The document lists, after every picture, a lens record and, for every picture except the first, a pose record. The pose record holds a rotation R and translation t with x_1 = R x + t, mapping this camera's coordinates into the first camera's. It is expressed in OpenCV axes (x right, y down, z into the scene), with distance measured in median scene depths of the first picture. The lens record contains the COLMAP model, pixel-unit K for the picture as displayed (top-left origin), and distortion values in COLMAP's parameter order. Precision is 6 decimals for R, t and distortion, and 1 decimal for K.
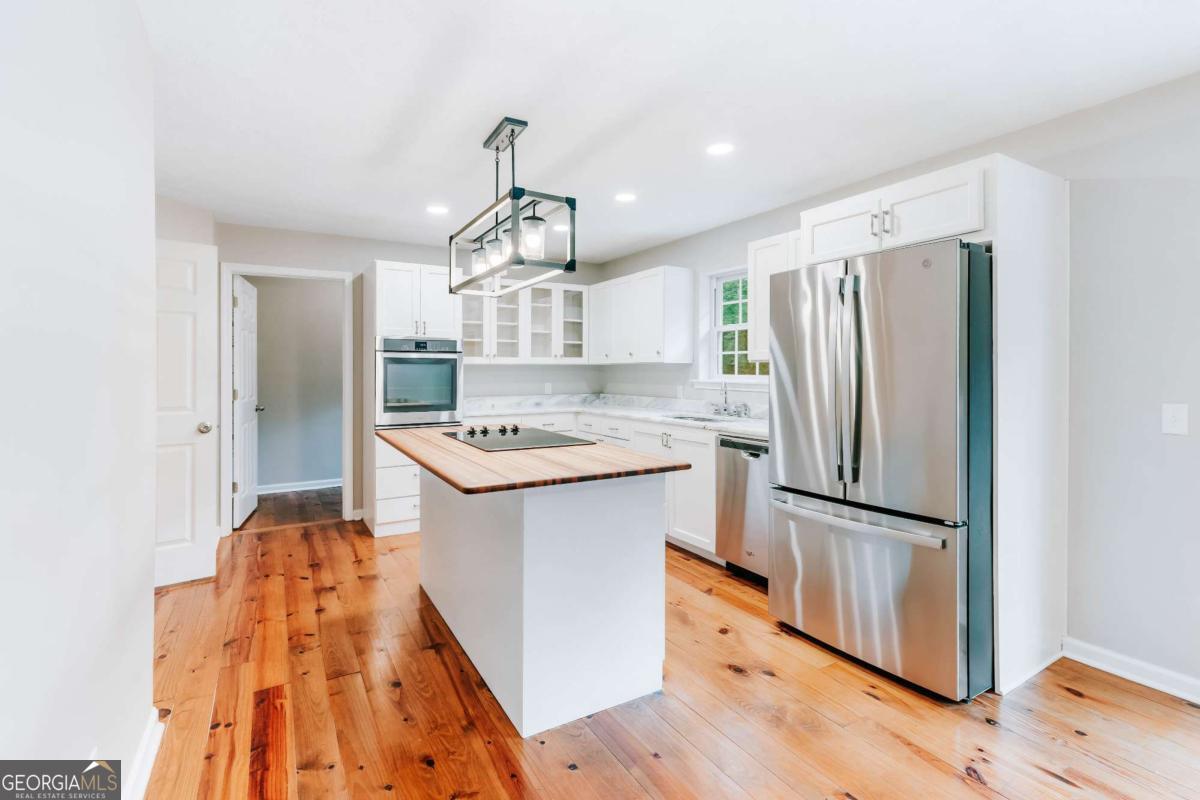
lens RADIAL K [[558.4, 0, 600.1], [0, 558.4, 369.4], [0, 0, 1]] dist [0.003489, -0.000306]
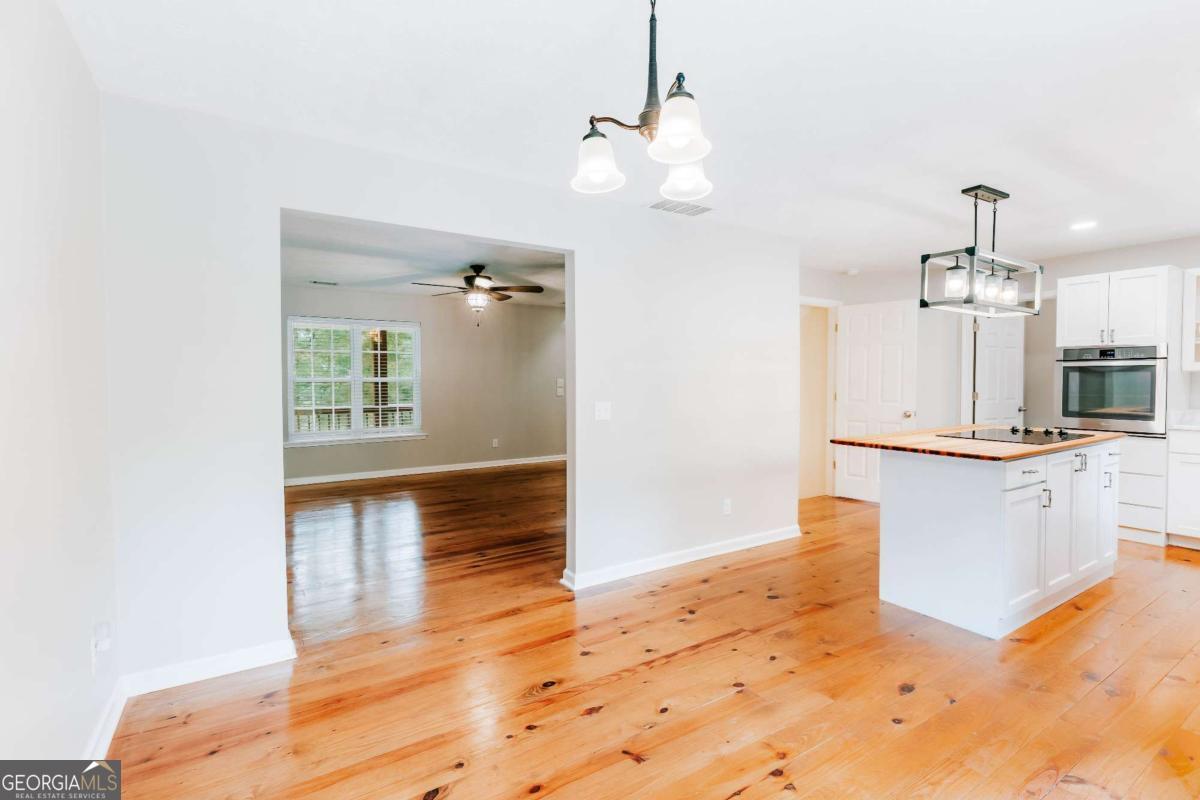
lens RADIAL K [[558.4, 0, 601.1], [0, 558.4, 396.0], [0, 0, 1]] dist [0.003489, -0.000306]
pose [[0.038948, 0.033090, -0.998693, 0.660007], [0.005179, 0.999431, 0.033317, -0.004057], [0.999228, -0.006469, 0.038755, 0.045709]]
